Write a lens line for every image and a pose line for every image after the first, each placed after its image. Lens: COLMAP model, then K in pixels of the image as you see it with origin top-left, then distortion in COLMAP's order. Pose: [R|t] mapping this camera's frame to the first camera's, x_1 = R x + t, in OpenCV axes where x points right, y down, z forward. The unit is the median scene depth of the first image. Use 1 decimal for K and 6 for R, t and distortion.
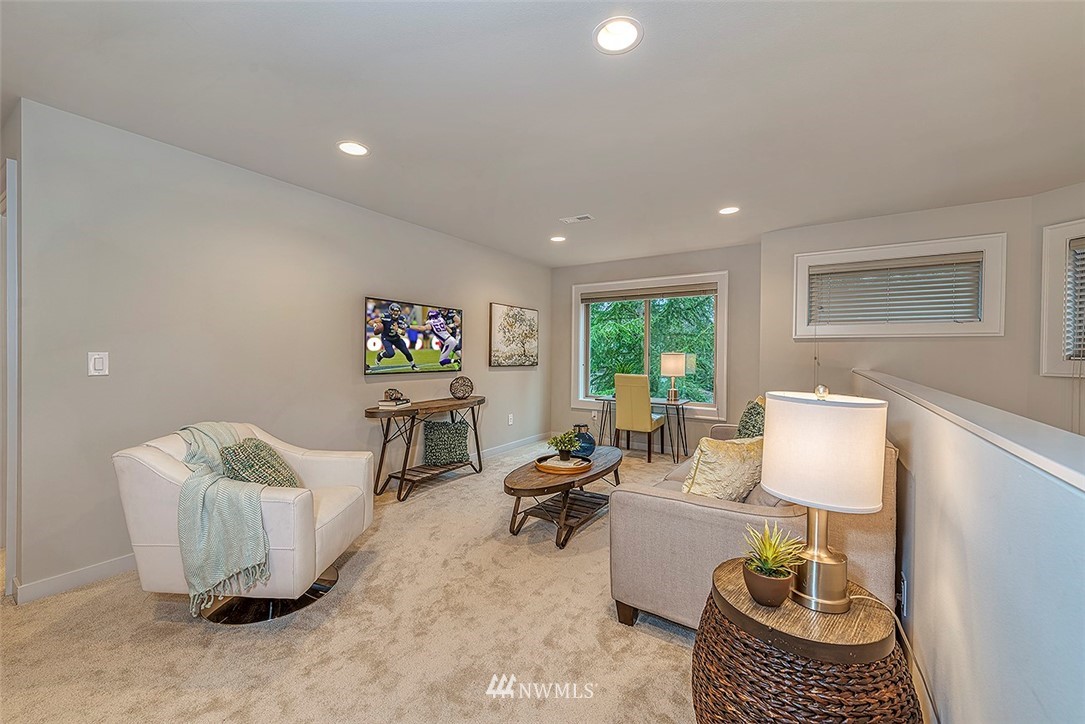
lens RADIAL K [[425.4, 0, 542.5], [0, 425.4, 362.0], [0, 0, 1]] dist [-0.001096, -0.000010]
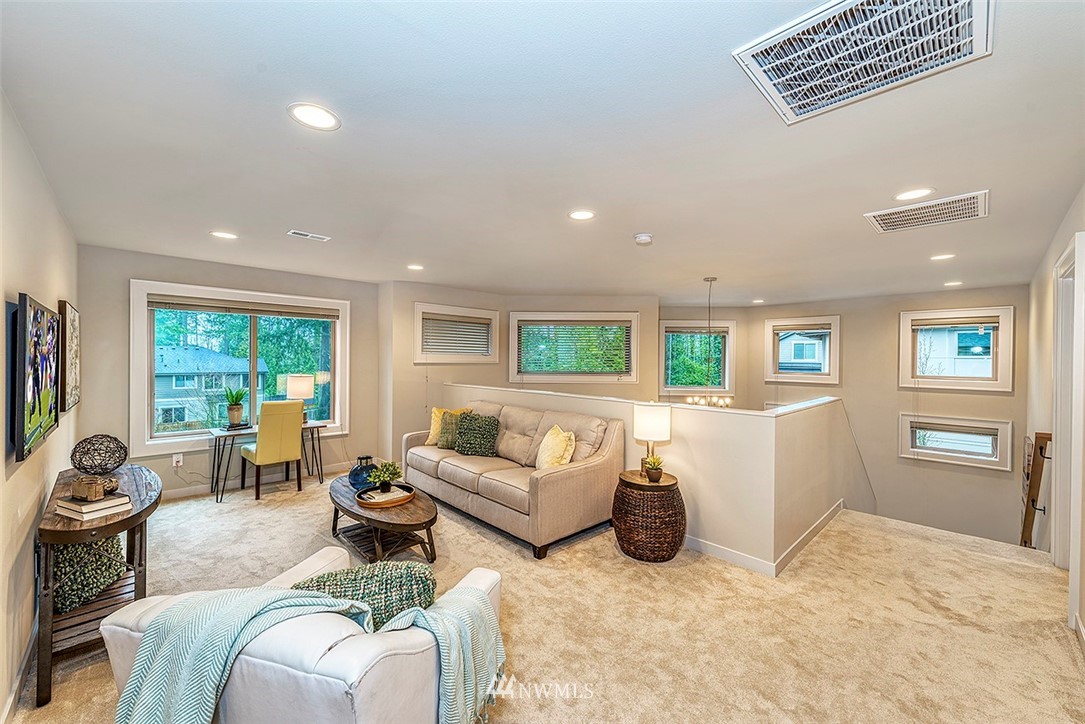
lens RADIAL K [[425.4, 0, 542.5], [0, 425.4, 362.0], [0, 0, 1]] dist [-0.001096, -0.000010]
pose [[0.187436, -0.015391, 0.982156, -0.612628], [0.010591, 0.999851, 0.013647, -0.065307], [-0.982220, 0.007844, 0.187571, 0.298741]]
